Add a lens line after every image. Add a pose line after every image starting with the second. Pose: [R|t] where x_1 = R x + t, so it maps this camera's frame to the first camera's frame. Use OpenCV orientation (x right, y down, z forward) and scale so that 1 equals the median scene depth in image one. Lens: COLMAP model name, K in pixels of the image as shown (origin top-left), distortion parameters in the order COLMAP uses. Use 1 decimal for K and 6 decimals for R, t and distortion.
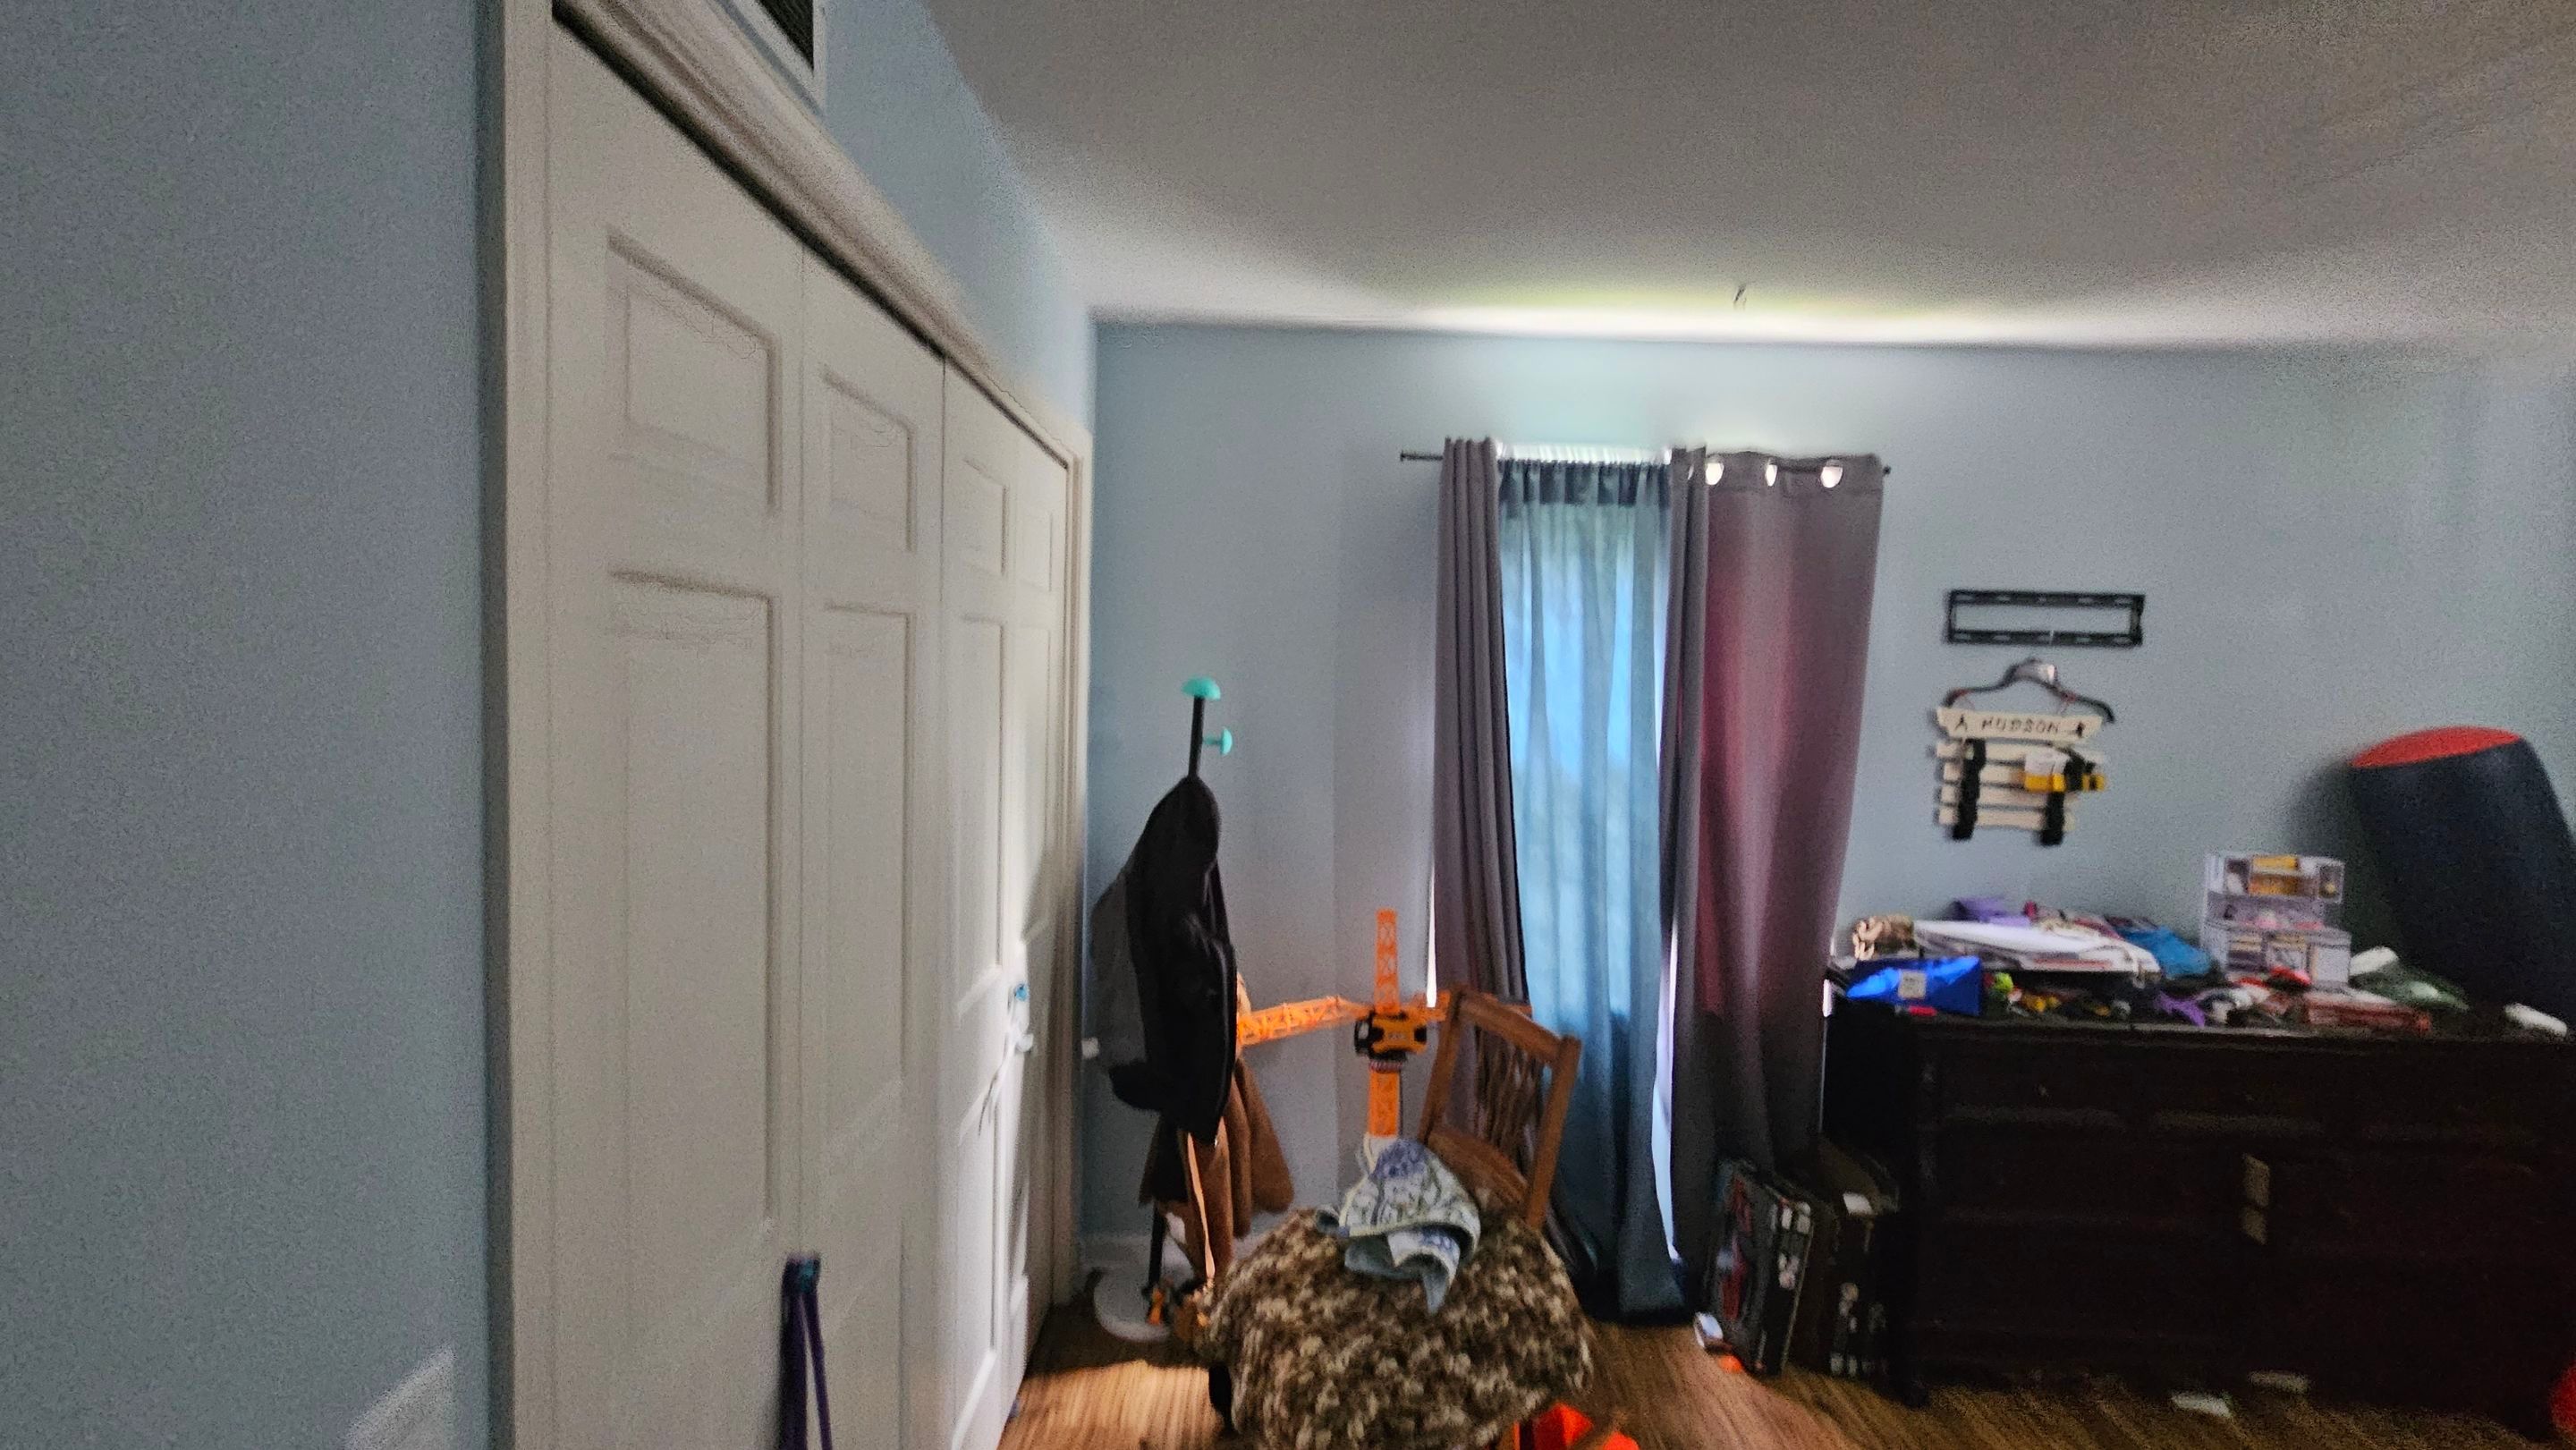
lens RADIAL K [[1079.6, 0, 1294.5], [0, 1079.6, 714.3], [0, 0, 1]] dist [0.001813, -0.001488]
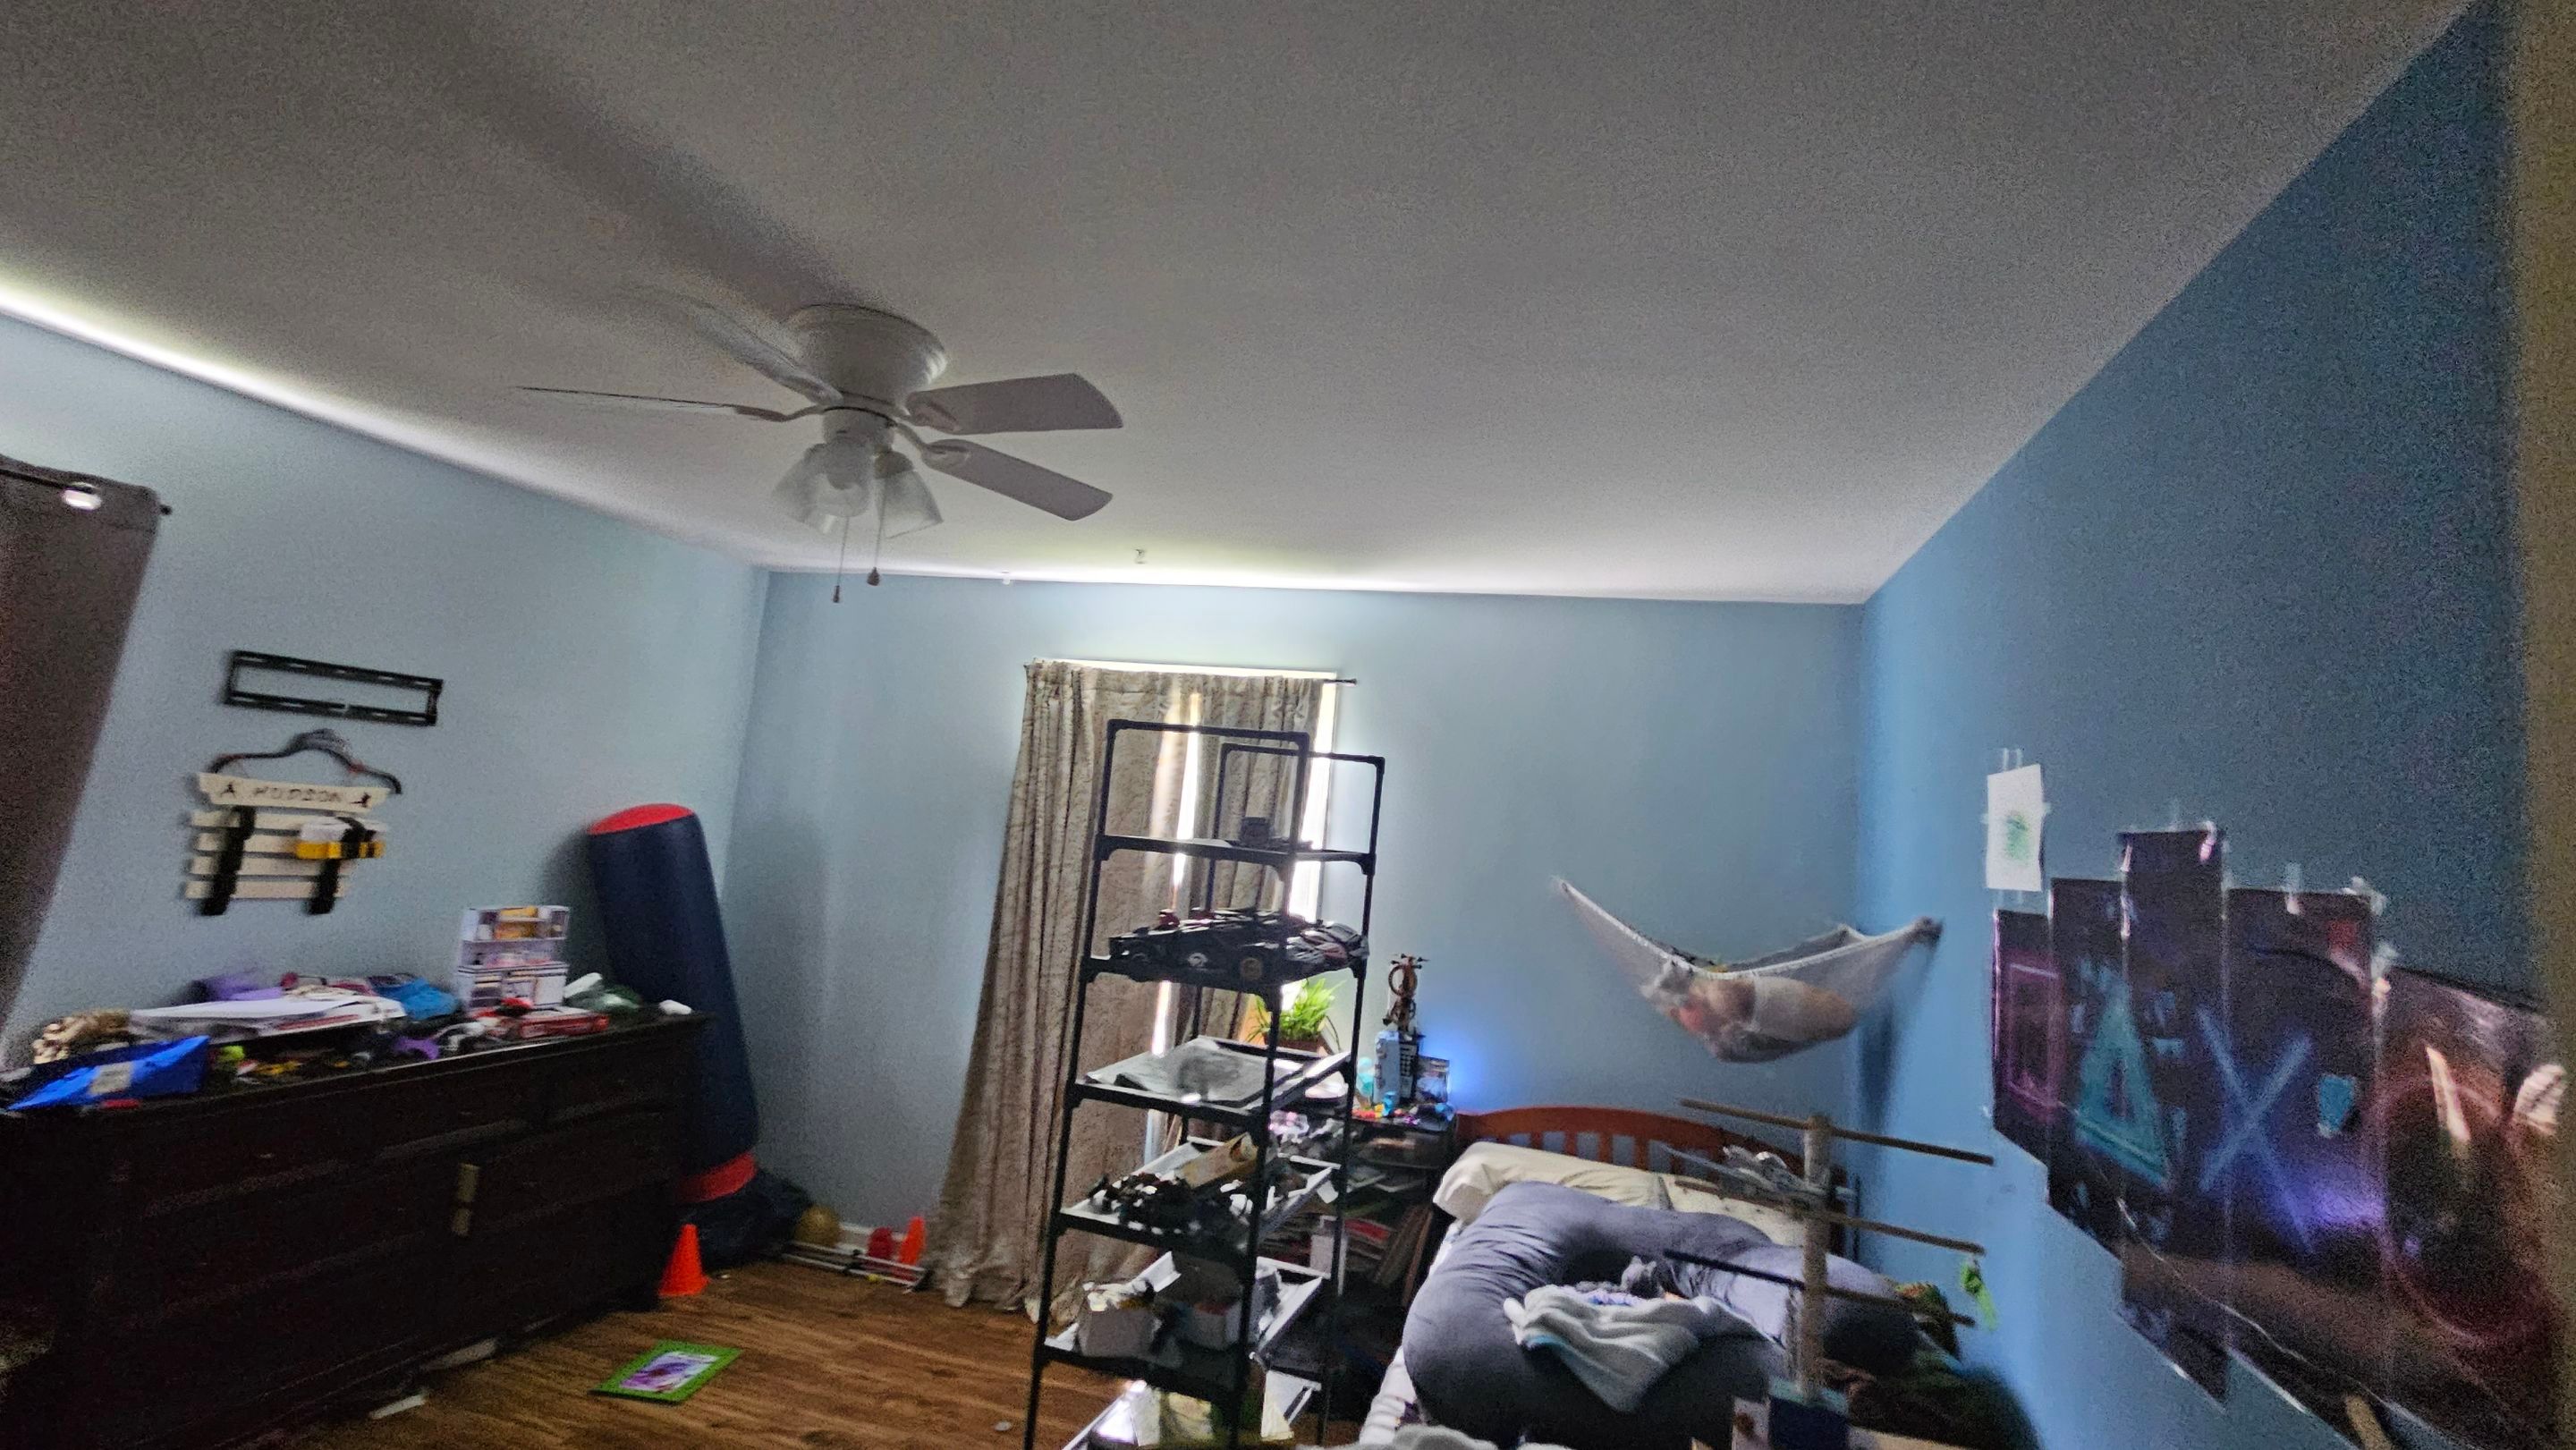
lens RADIAL K [[1079.6, 0, 1324.7], [0, 1079.6, 705.4], [0, 0, 1]] dist [0.001813, -0.001488]
pose [[0.253273, 0.111313, 0.960969, -0.069348], [-0.033026, 0.993774, -0.106408, 0.003774], [-0.966831, -0.004787, 0.255372, -0.200771]]
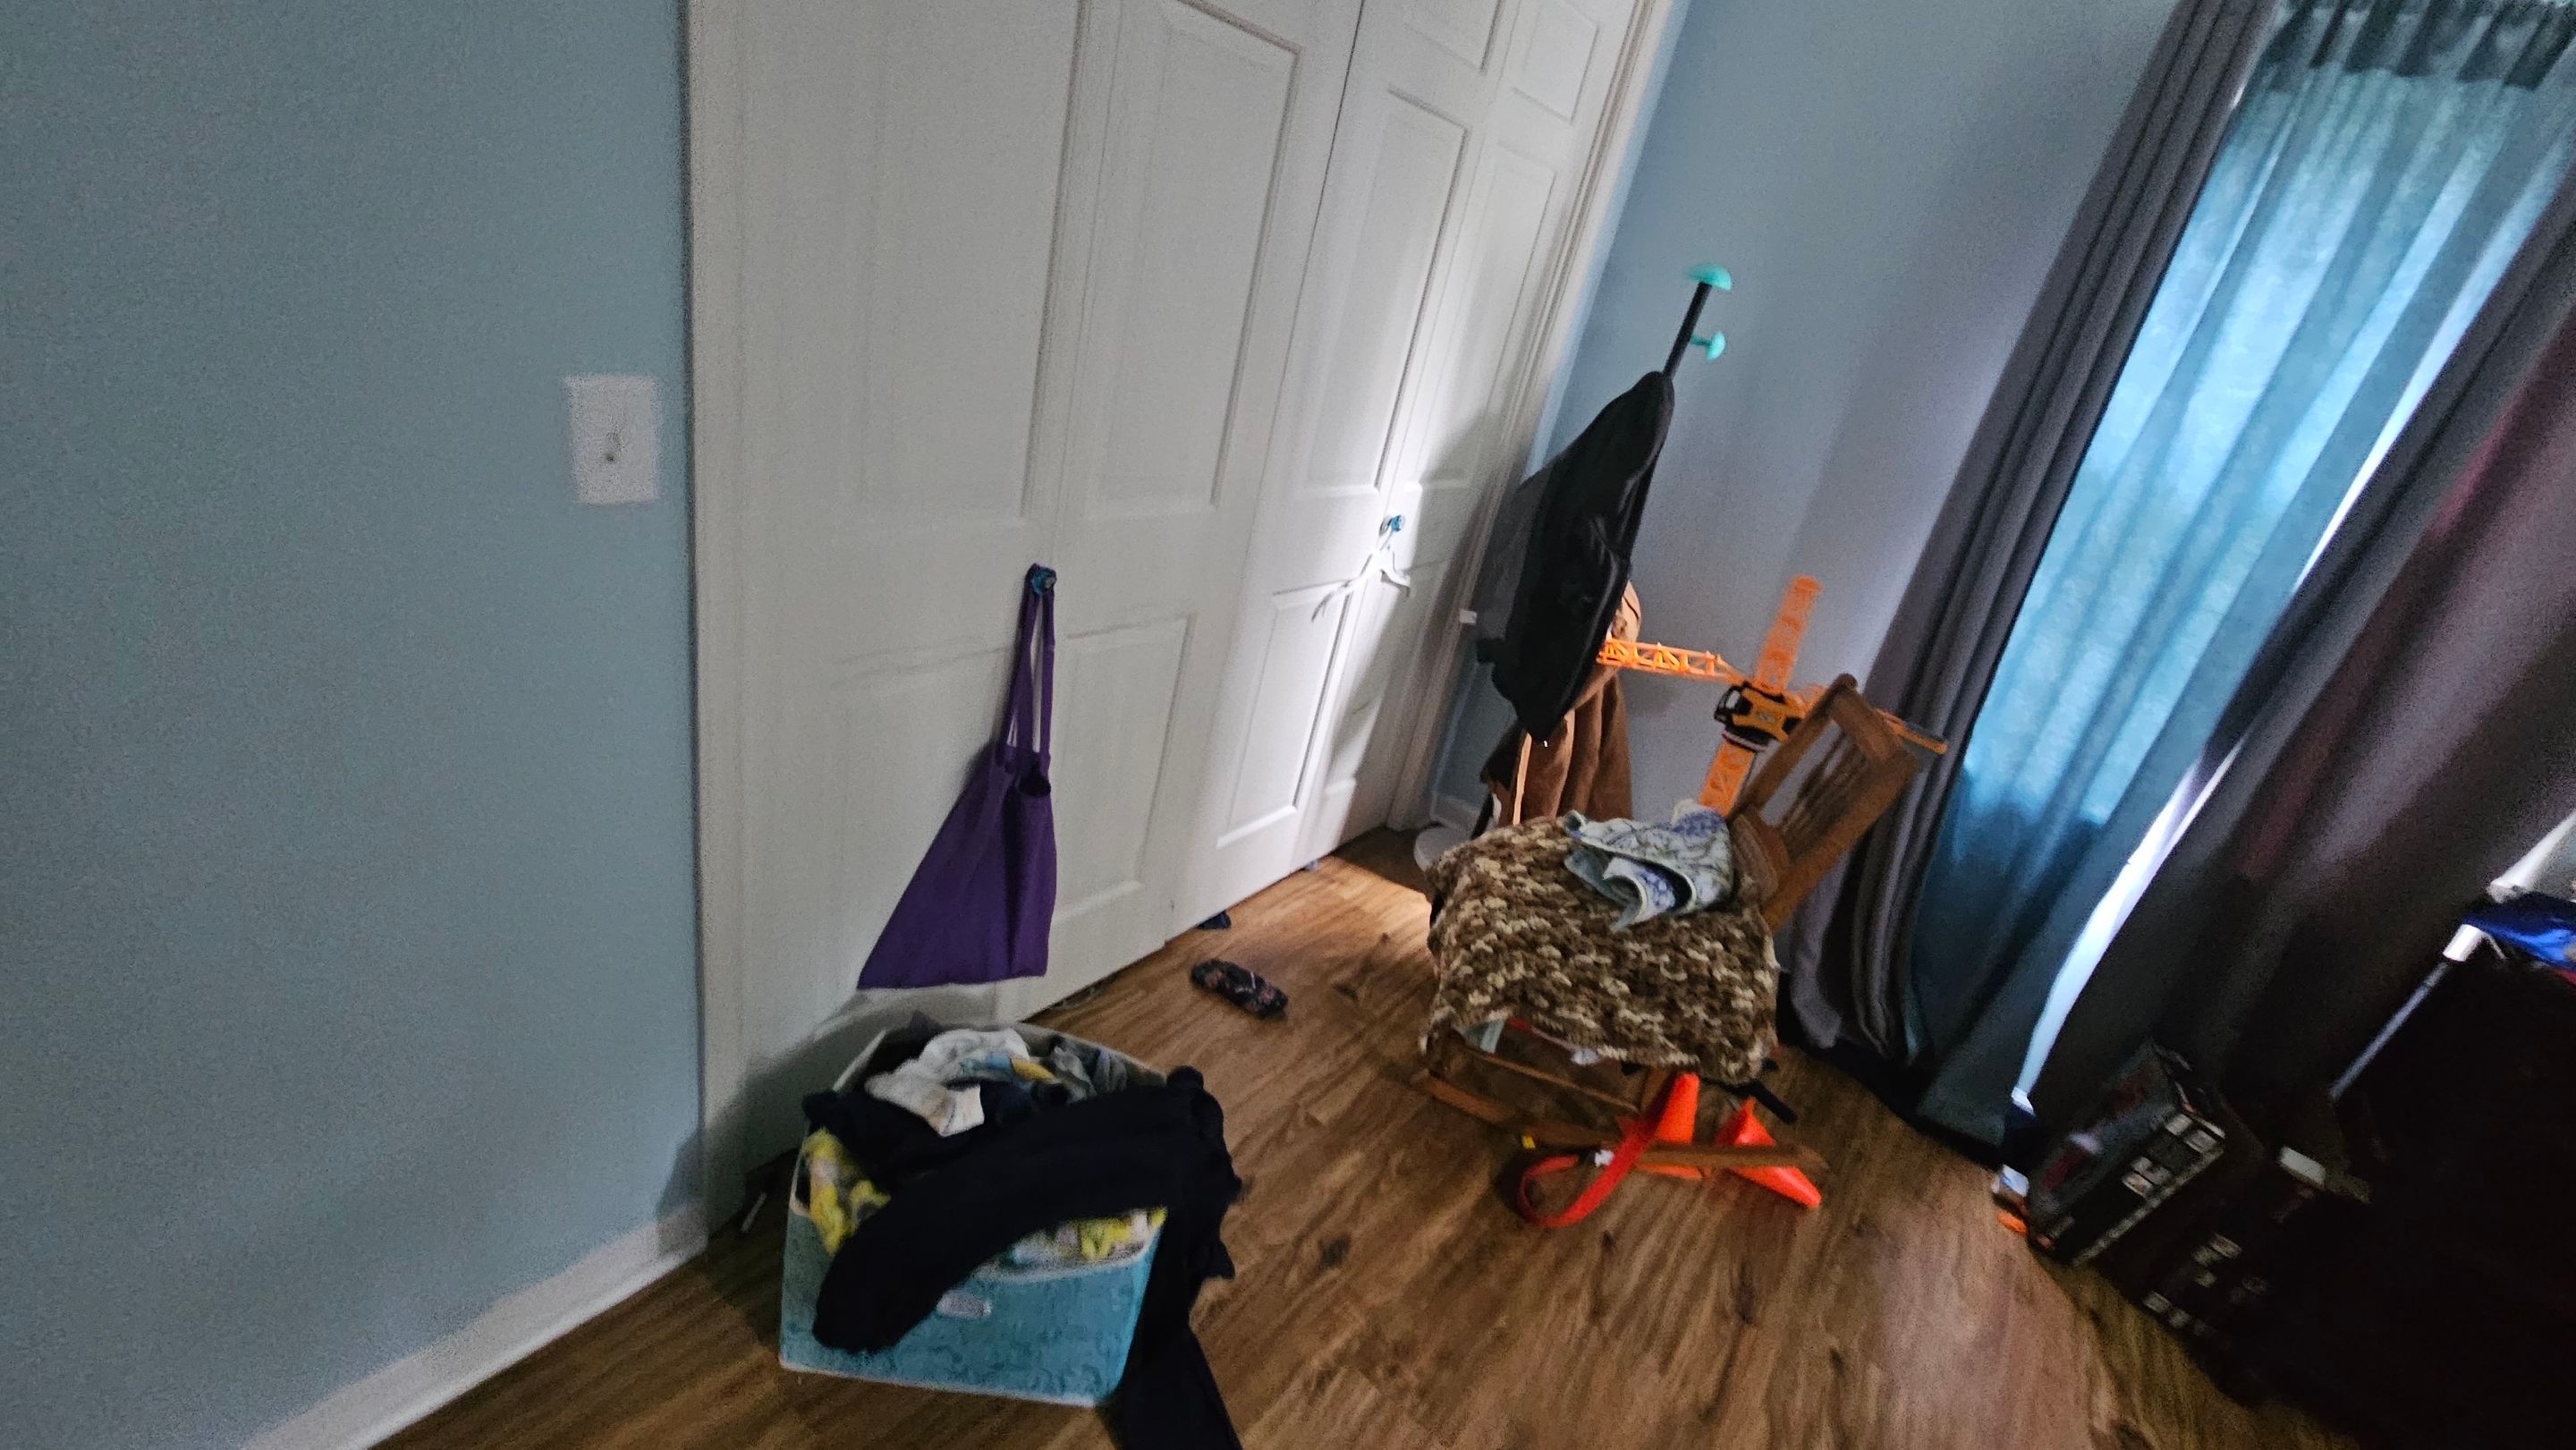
lens RADIAL K [[1079.6, 0, 1256.7], [0, 1079.6, 717.1], [0, 0, 1]] dist [0.001813, -0.001488]
pose [[0.769190, 0.388114, -0.507656, 0.227761], [-0.219945, 0.906685, 0.359926, 0.070947], [0.599976, -0.165195, 0.782777, 0.052430]]
